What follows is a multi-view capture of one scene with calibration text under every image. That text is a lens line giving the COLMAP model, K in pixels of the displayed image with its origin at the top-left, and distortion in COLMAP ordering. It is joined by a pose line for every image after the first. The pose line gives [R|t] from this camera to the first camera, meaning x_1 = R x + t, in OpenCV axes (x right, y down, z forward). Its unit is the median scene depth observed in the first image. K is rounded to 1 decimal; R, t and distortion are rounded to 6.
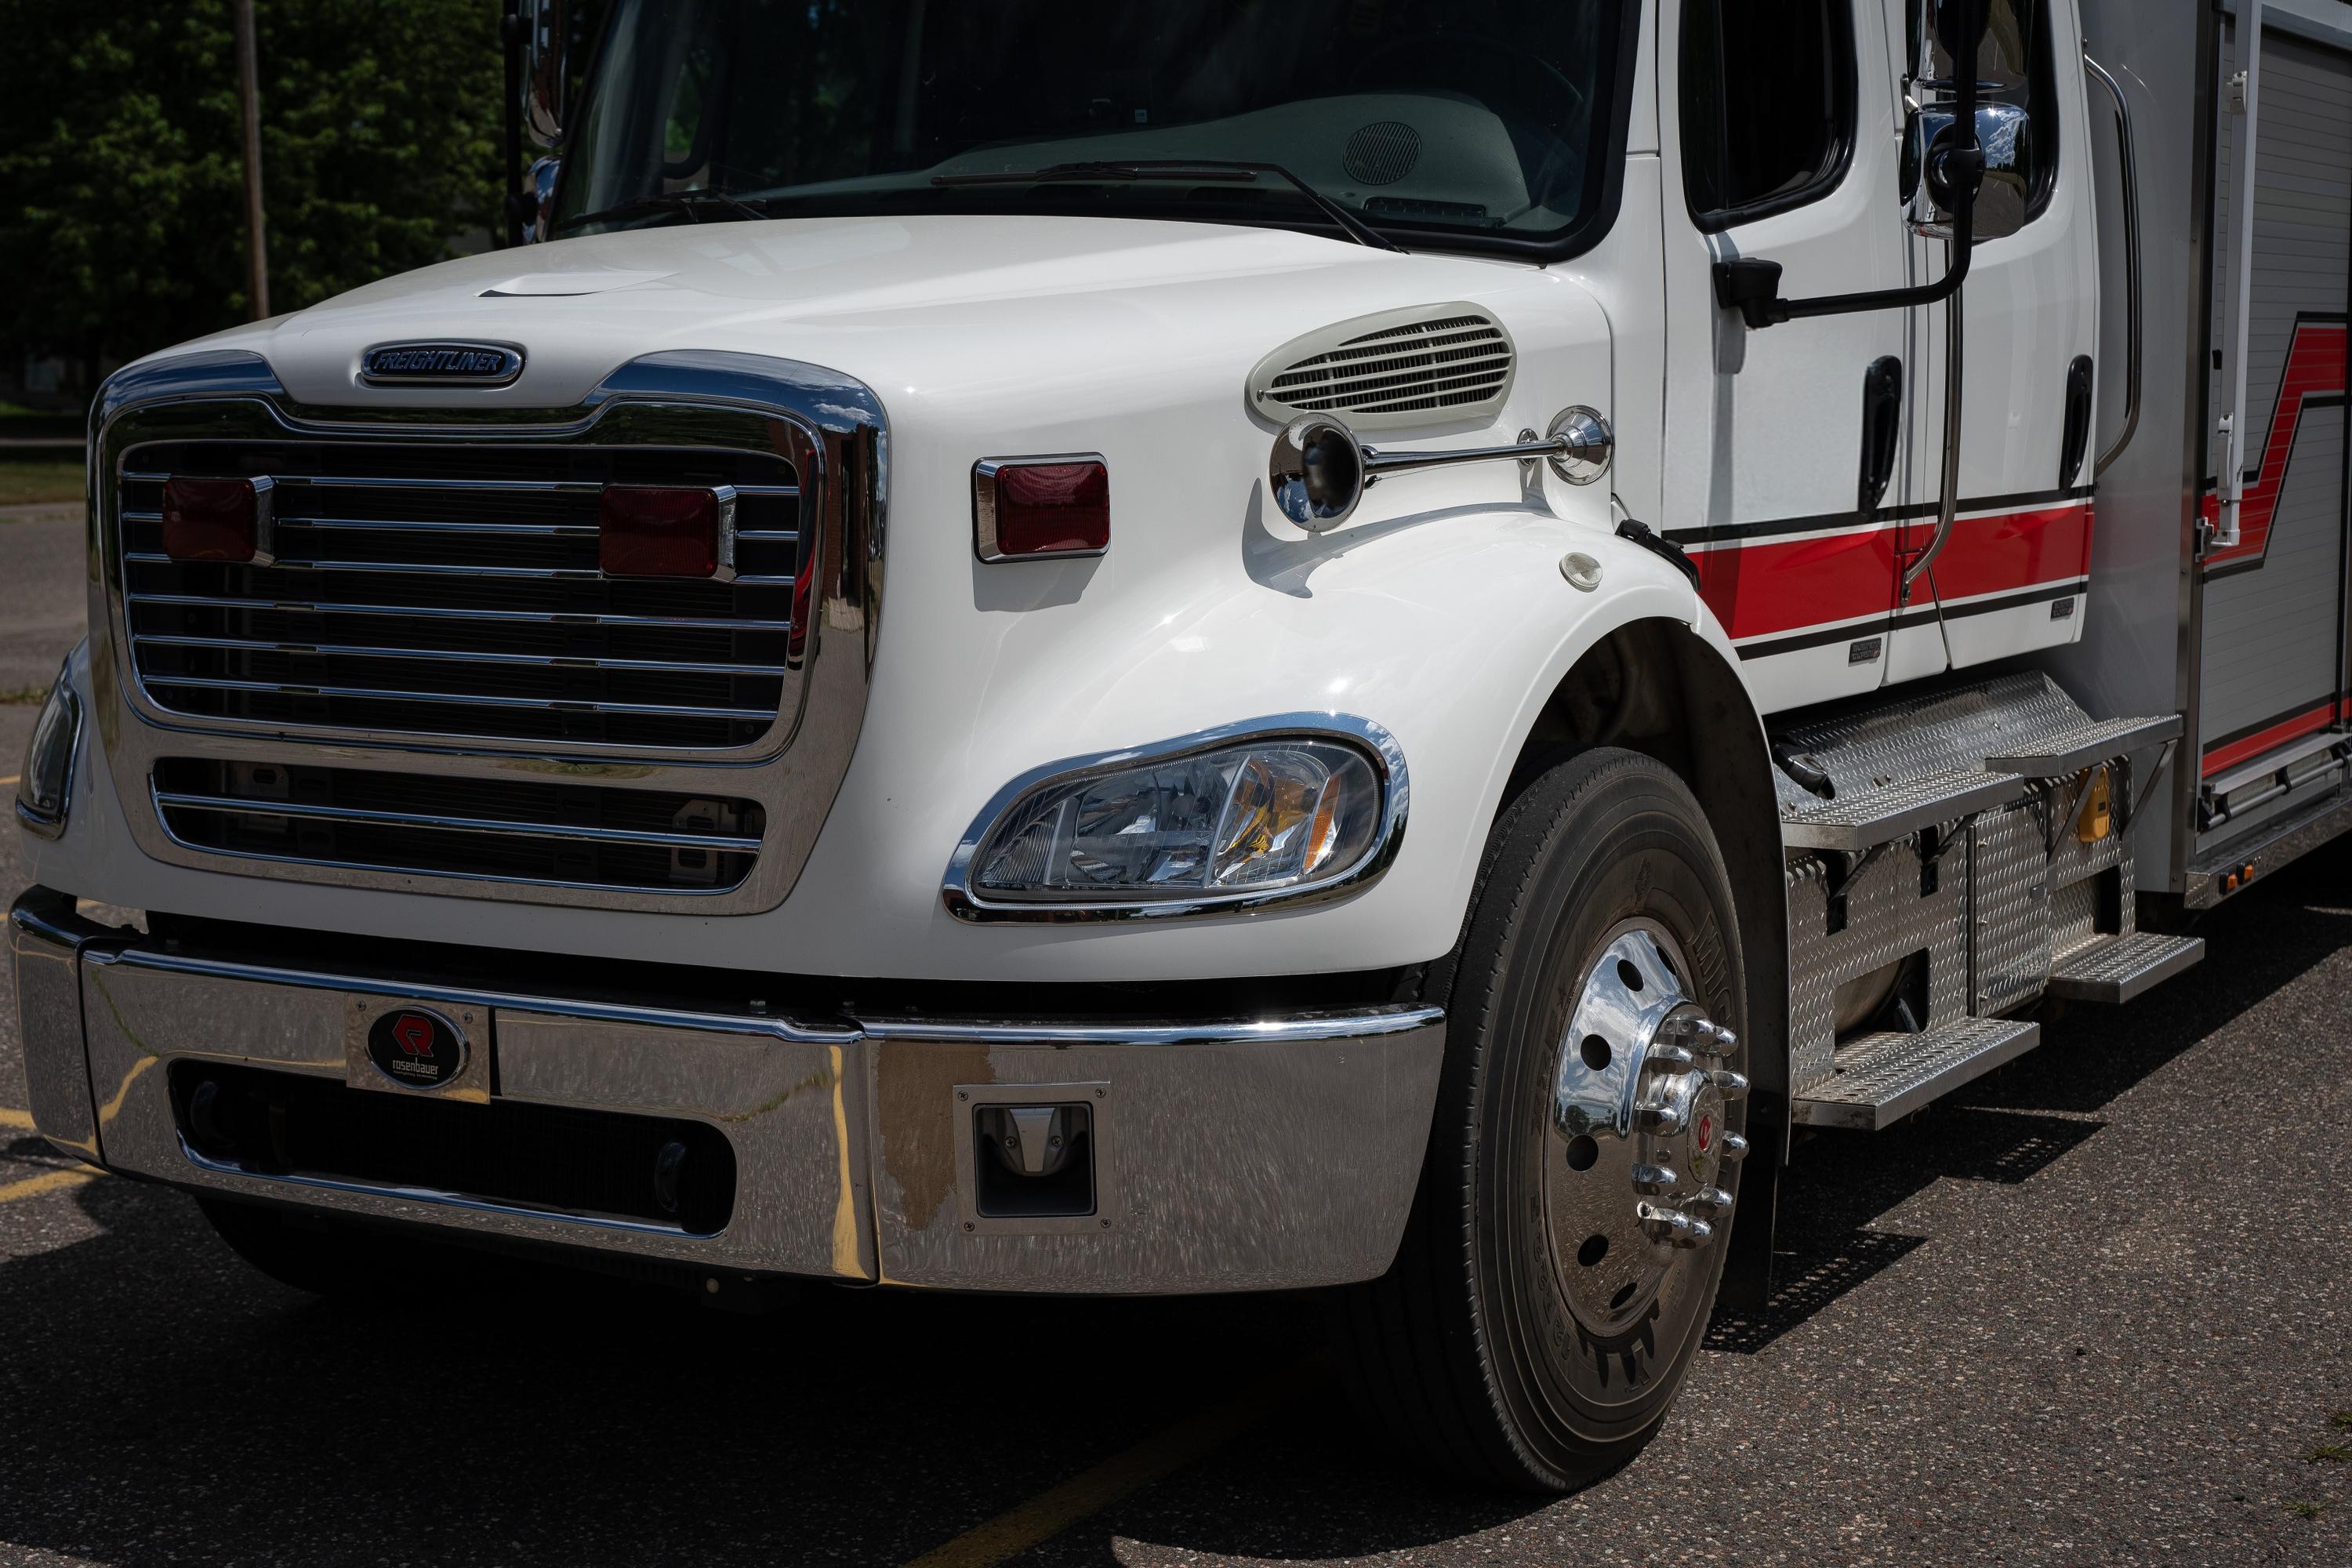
lens RADIAL K [[3685.8, 0, 1177.9], [0, 3685.8, 828.2], [0, 0, 1]] dist [0.008670, 0.122904]
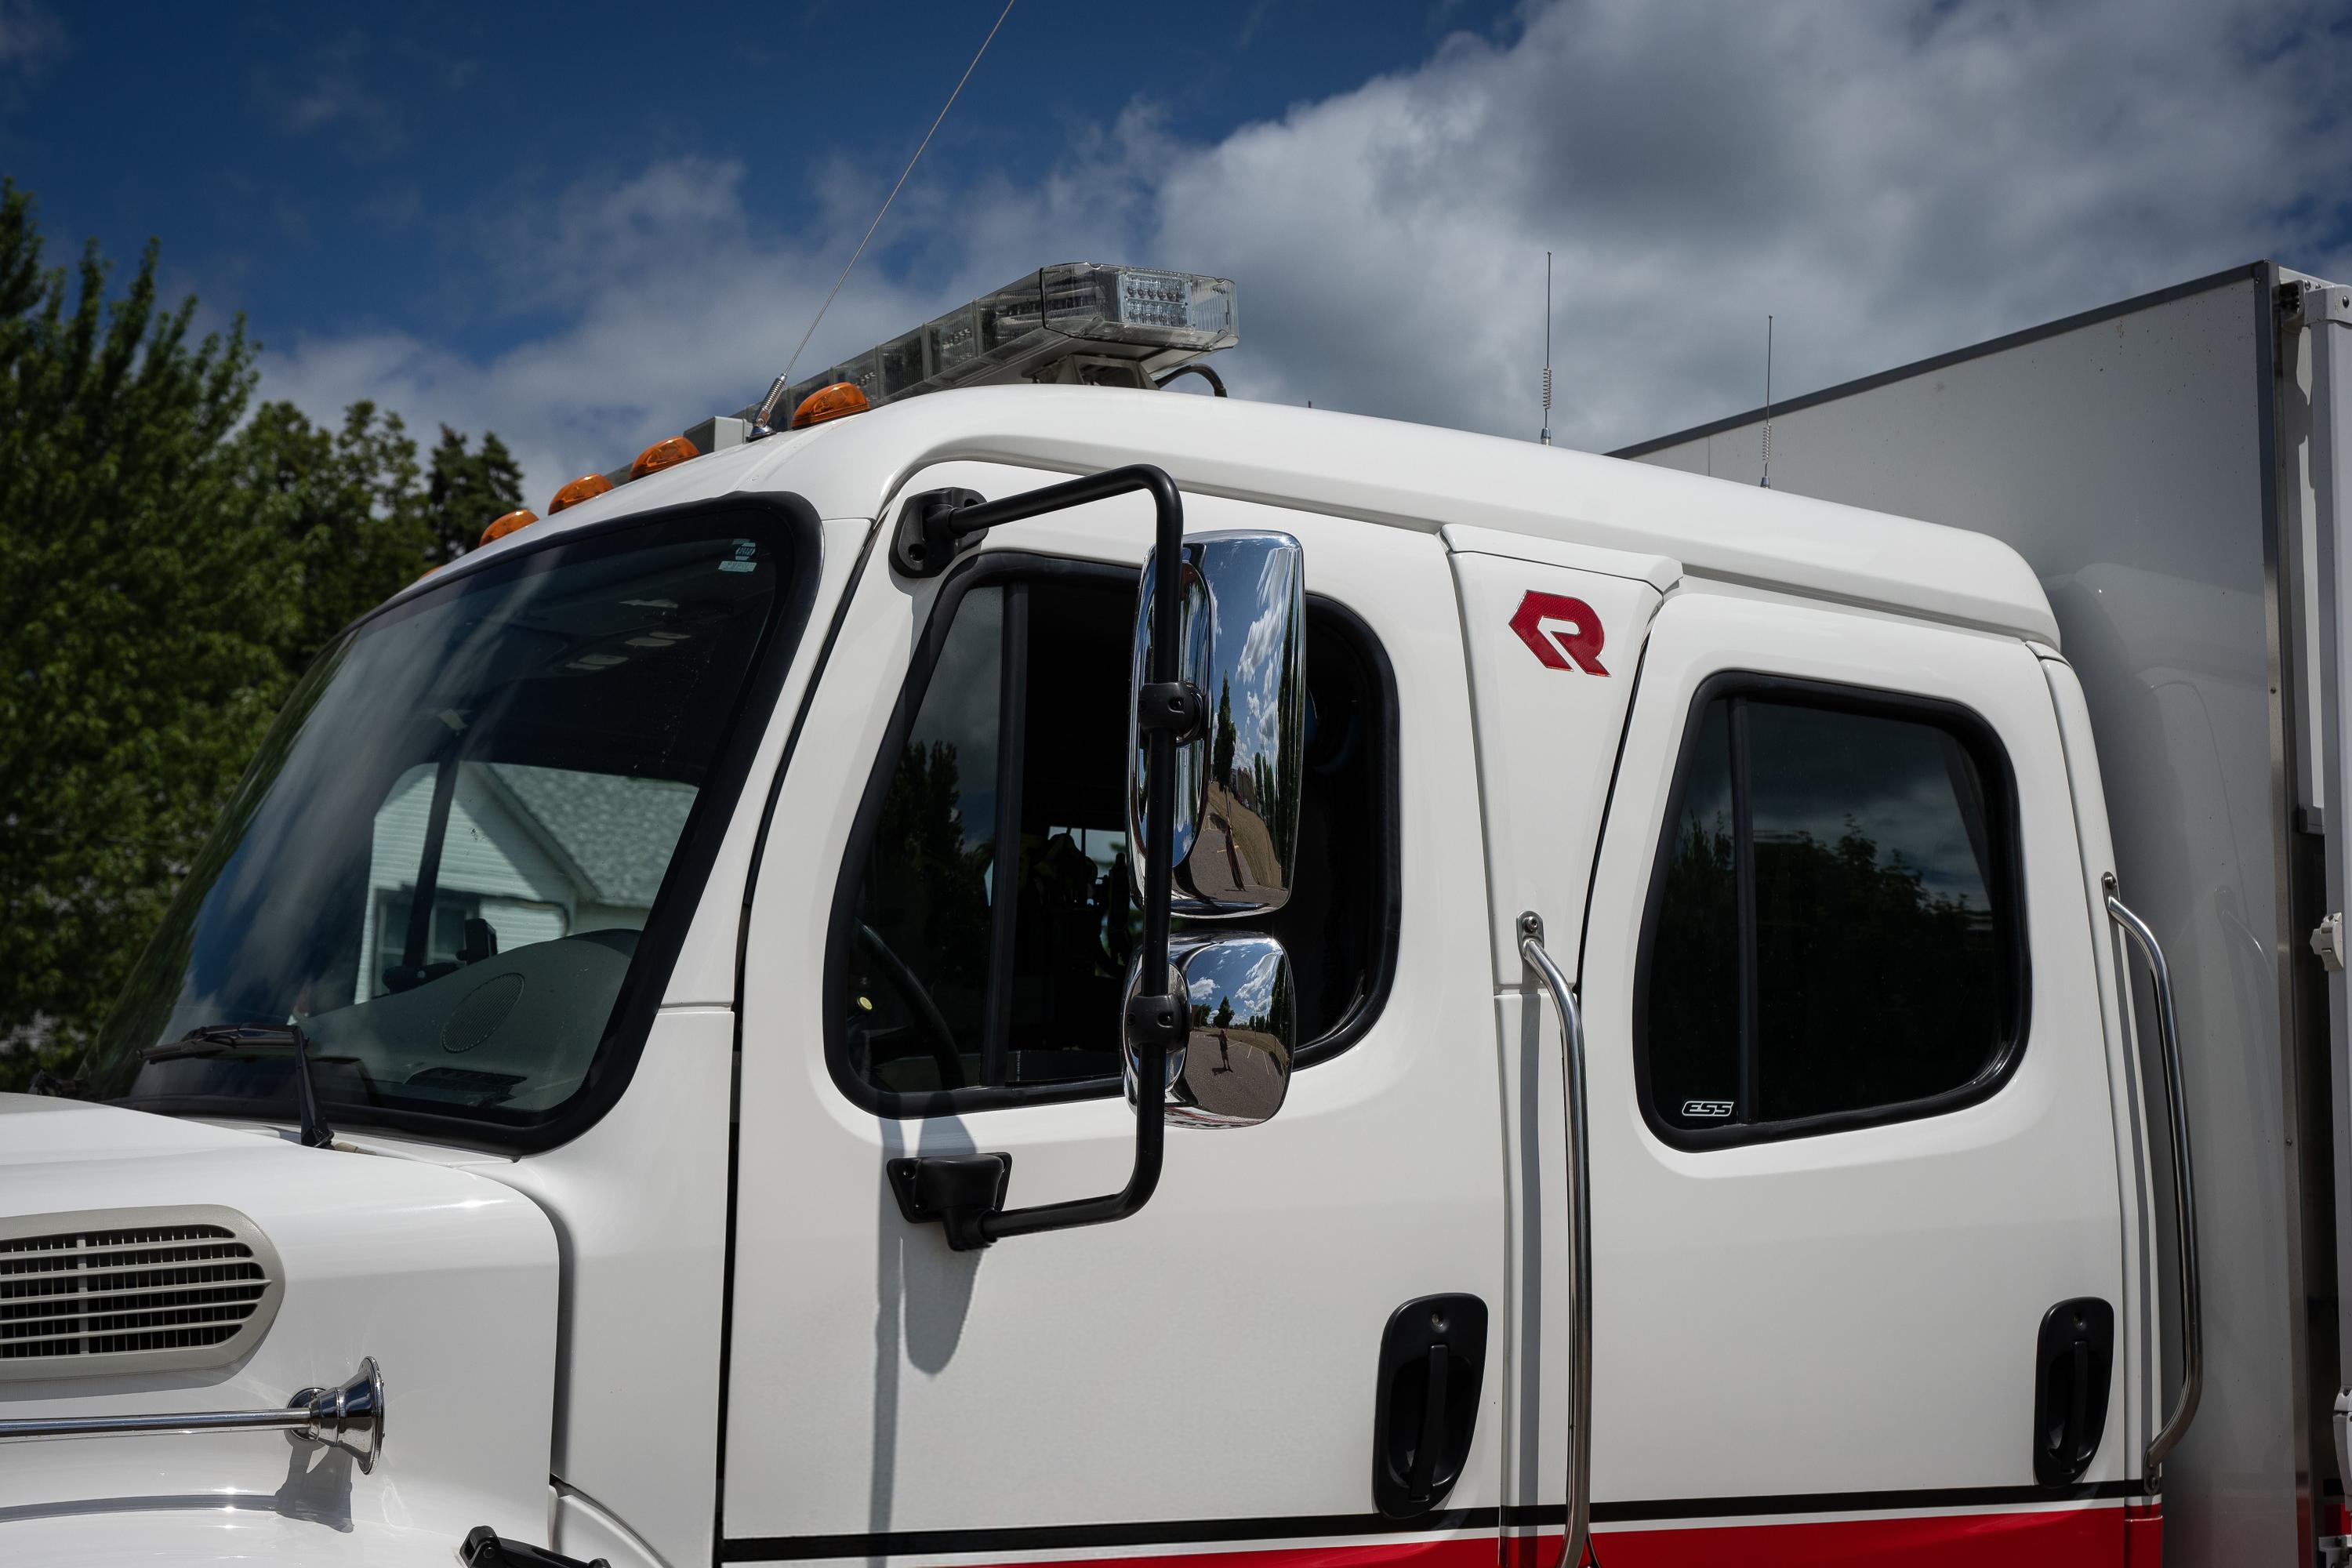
lens RADIAL K [[3011.4, 0, 1175.4], [0, 3011.4, 821.2], [0, 0, 1]] dist [-0.012934, 0.030362]
pose [[0.894352, -0.049658, -0.444599, 0.518311], [-0.072489, 0.964601, -0.253556, -0.081860], [0.441452, 0.258997, 0.859093, 0.572908]]
